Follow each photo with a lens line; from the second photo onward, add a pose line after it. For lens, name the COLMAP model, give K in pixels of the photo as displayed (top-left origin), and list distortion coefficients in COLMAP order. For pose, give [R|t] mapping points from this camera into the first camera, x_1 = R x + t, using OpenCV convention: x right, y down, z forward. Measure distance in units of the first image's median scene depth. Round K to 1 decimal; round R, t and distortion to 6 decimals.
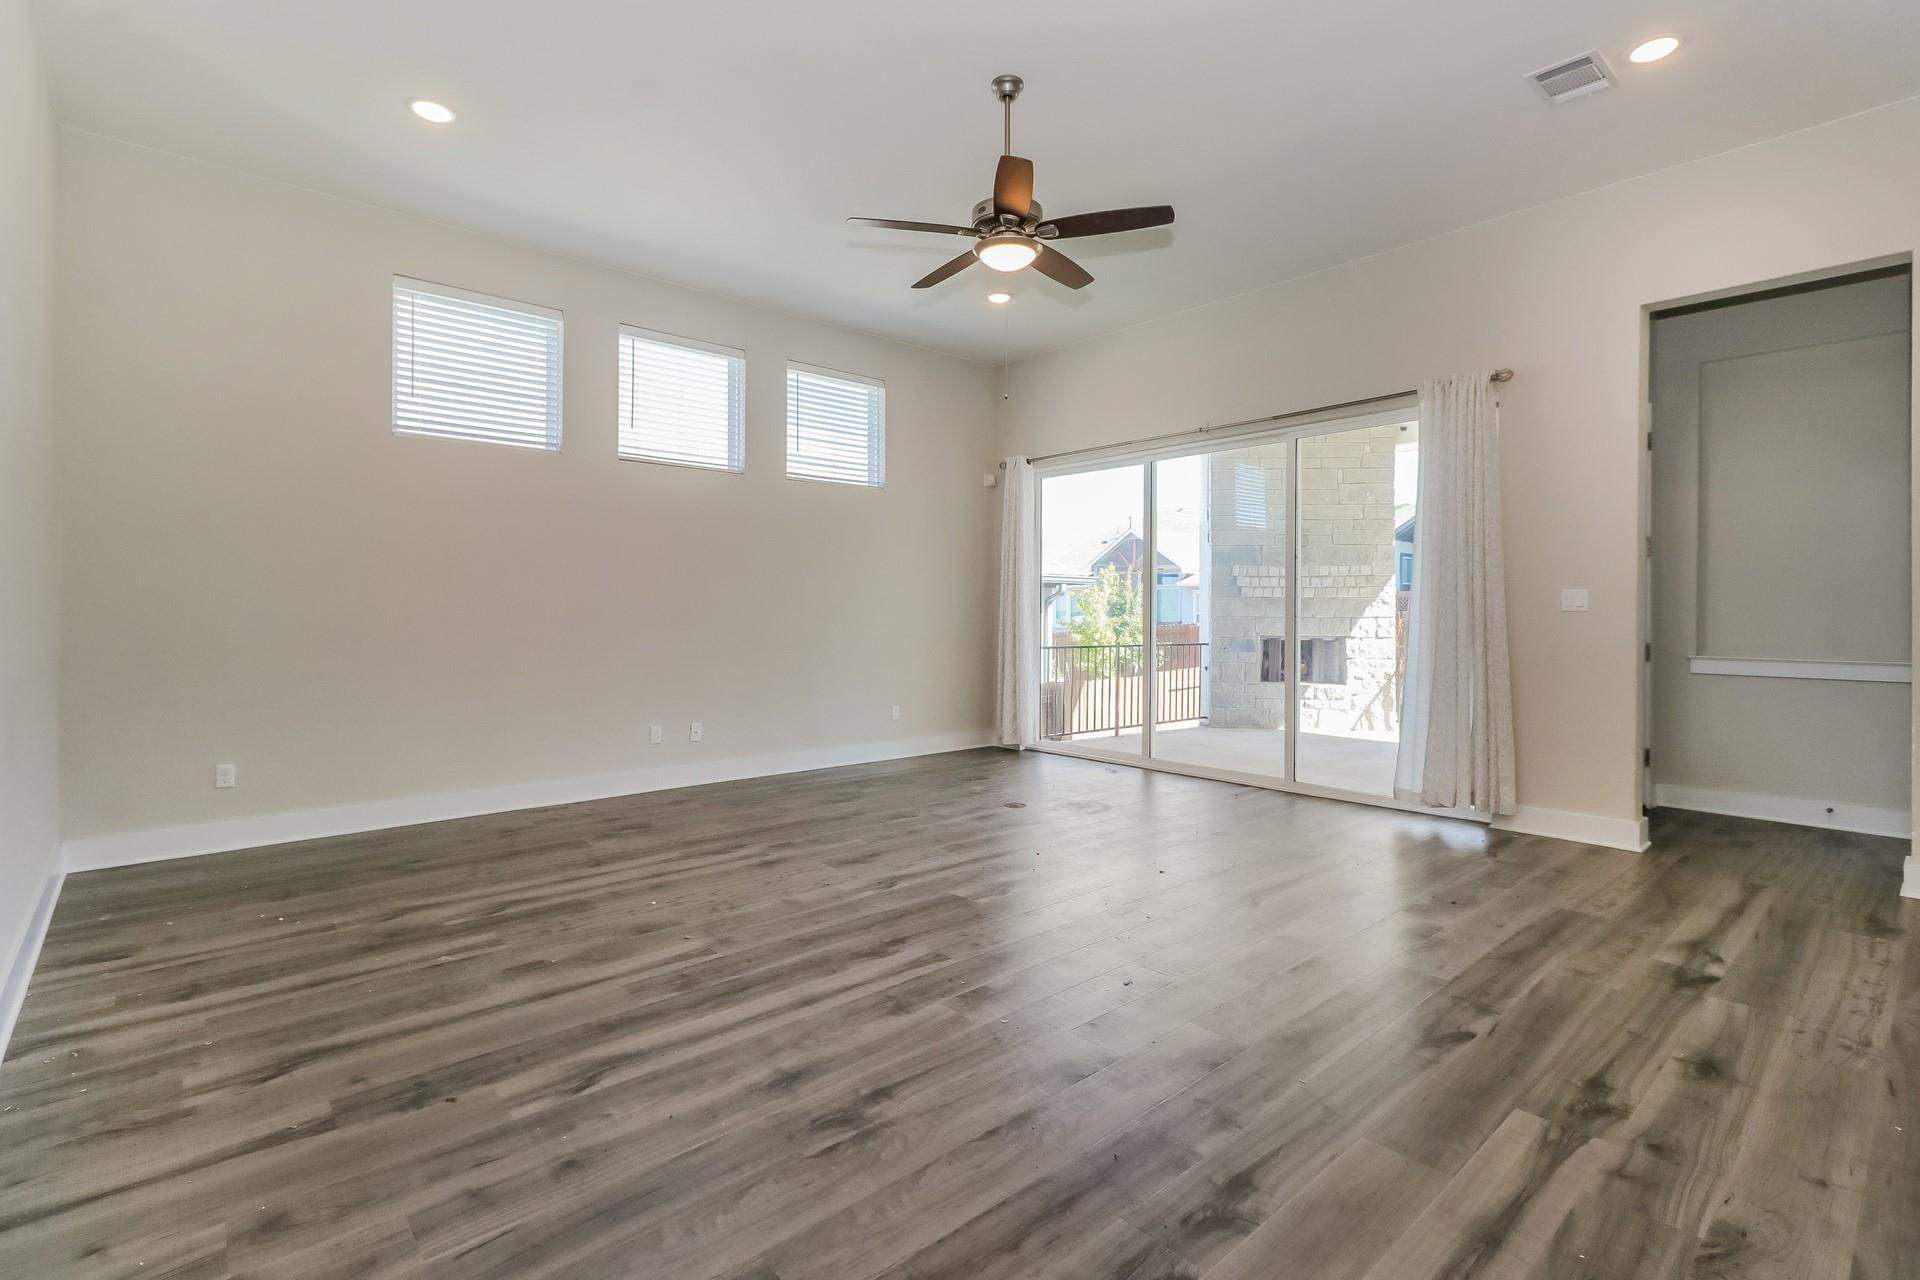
lens RADIAL K [[891.0, 0, 958.4], [0, 891.0, 607.7], [0, 0, 1]] dist [0.001592, -0.007441]
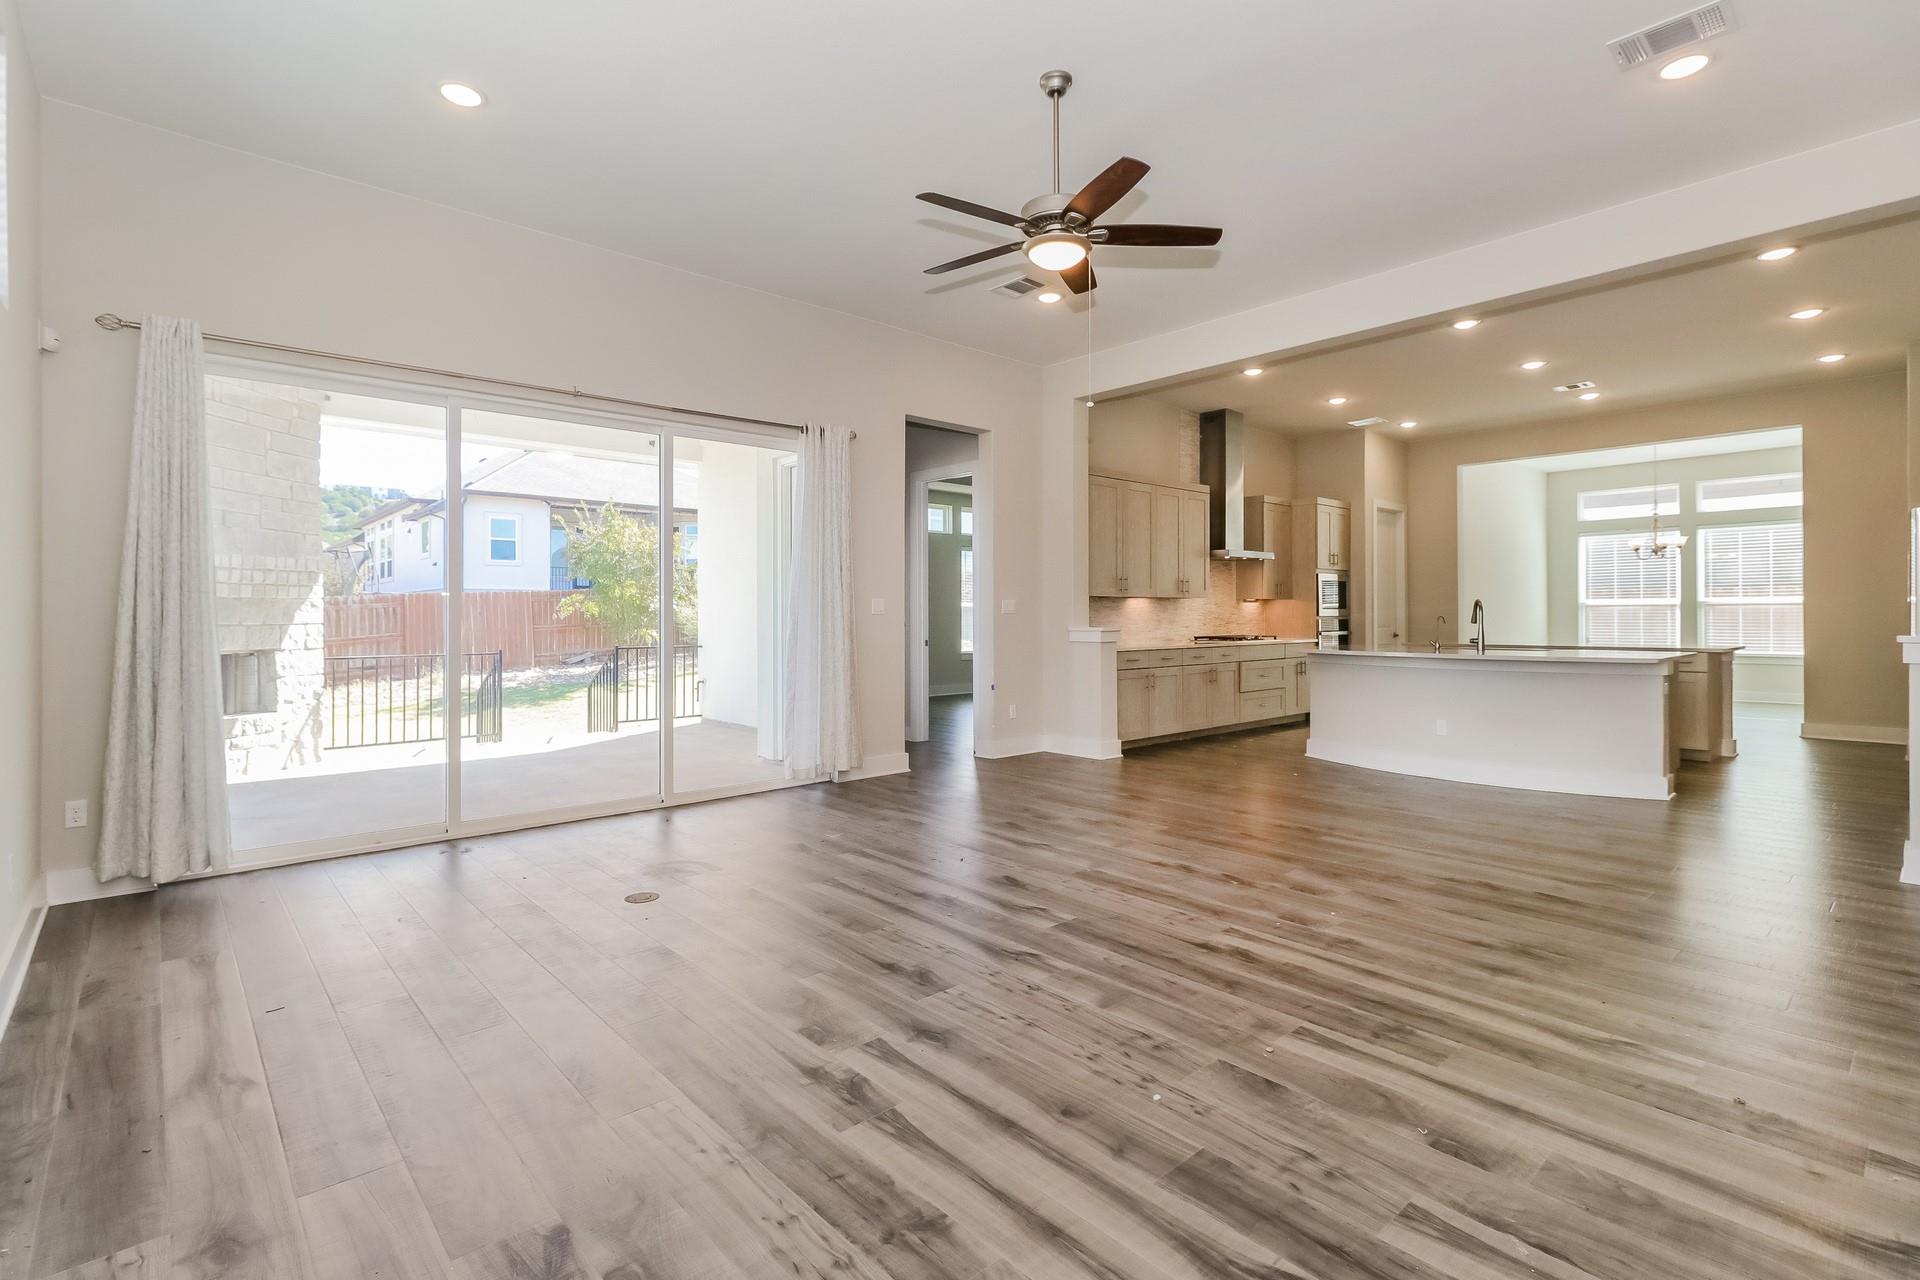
lens RADIAL K [[891.5, 0, 960.8], [0, 891.5, 615.3], [0, 0, 1]] dist [0.018087, -0.007595]
pose [[-0.004361, -0.004646, 0.999980, -1.038414], [-0.000618, 0.999989, 0.004643, -0.003153], [-0.999990, -0.000598, -0.004364, 1.235872]]
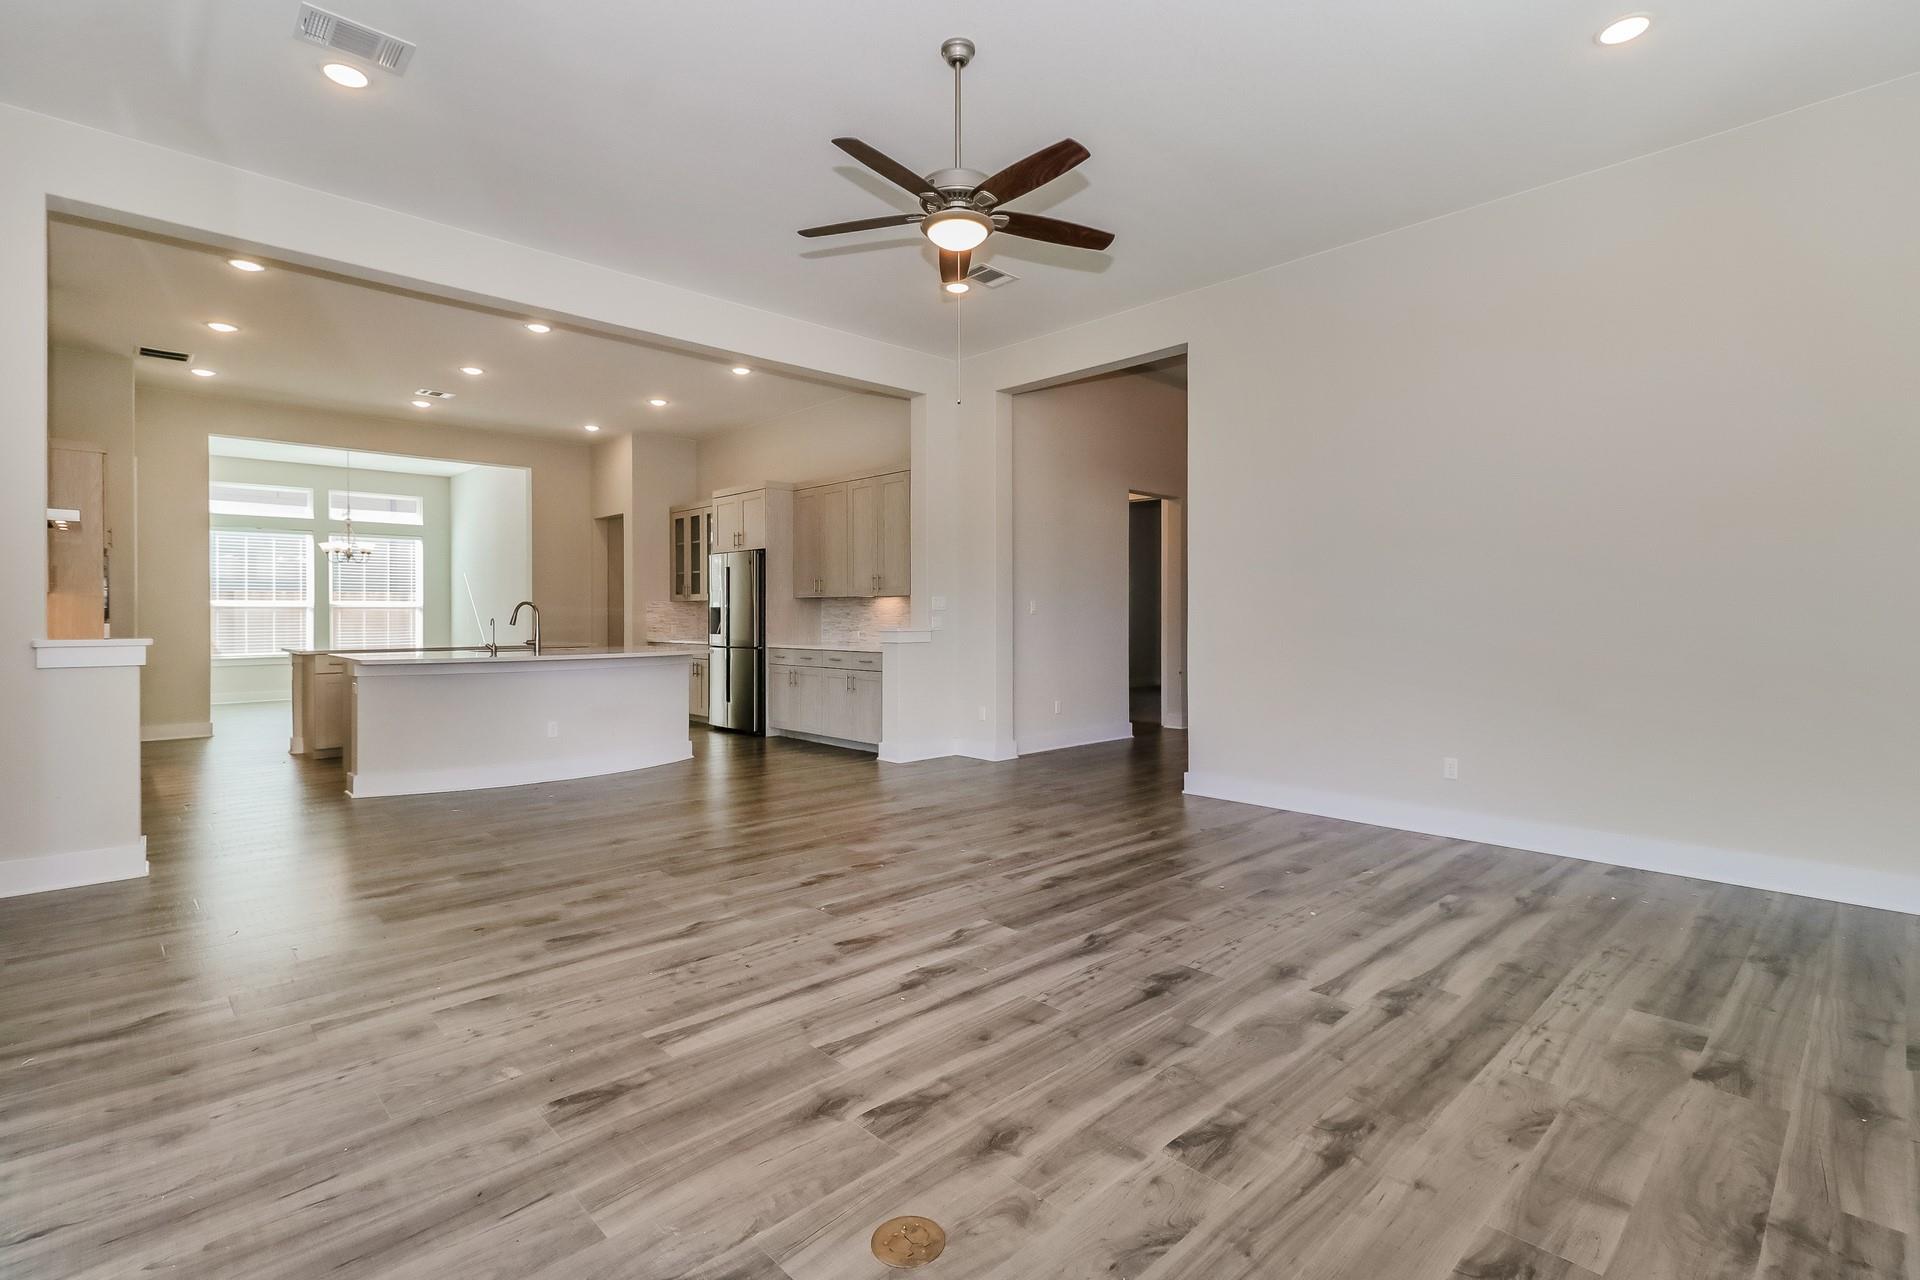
lens RADIAL K [[891.5, 0, 960.8], [0, 891.5, 615.3], [0, 0, 1]] dist [0.018087, -0.007595]
pose [[-0.999425, -0.004439, -0.033618, 0.092265], [-0.004296, 0.999981, -0.004310, 0.005338], [0.033637, -0.004163, -0.999425, 2.155744]]
